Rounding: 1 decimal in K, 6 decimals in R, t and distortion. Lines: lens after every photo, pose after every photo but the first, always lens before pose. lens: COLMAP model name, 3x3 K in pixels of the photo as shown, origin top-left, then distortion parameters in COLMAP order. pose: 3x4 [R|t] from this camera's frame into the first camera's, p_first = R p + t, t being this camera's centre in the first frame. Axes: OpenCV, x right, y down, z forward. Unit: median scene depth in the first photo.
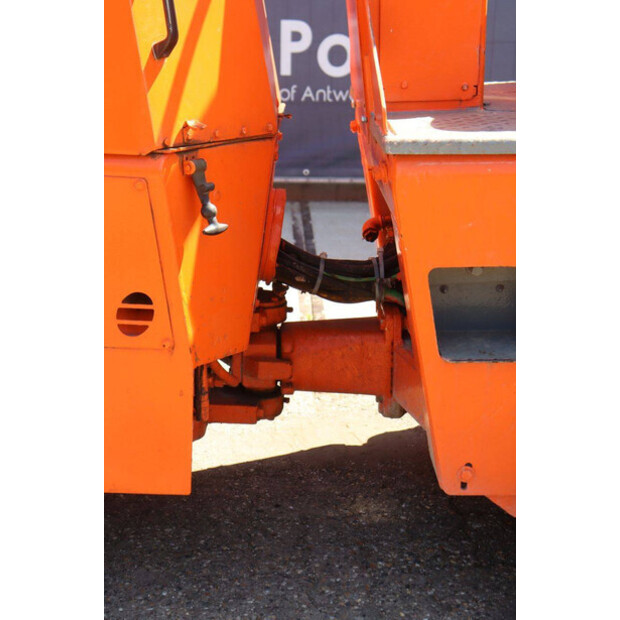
lens RADIAL K [[1140.1, 0, 322.1], [0, 1140.1, 297.1], [0, 0, 1]] dist [0.218814, 0.103579]
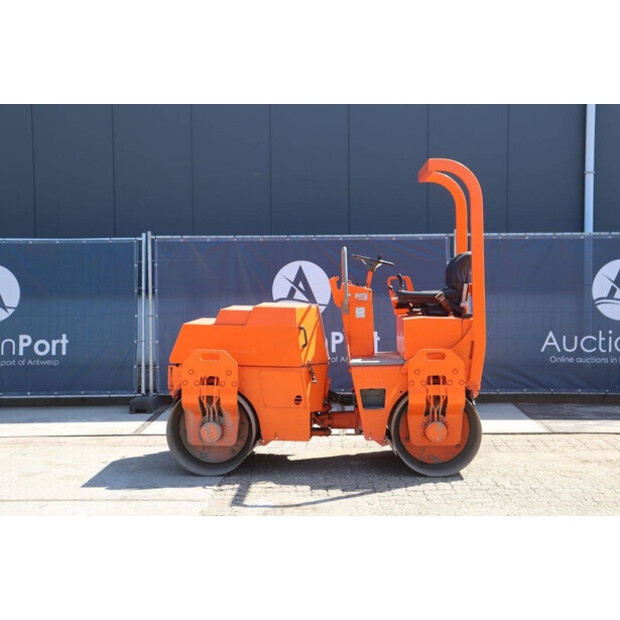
lens RADIAL K [[1026.7, 0, 316.0], [0, 1026.7, 298.6], [0, 0, 1]] dist [0.139998, 0.101628]
pose [[0.997561, -0.023930, -0.065568, 0.198093], [0.007890, 0.972031, -0.234720, 0.597628], [0.069350, 0.233630, 0.969849, -3.177917]]
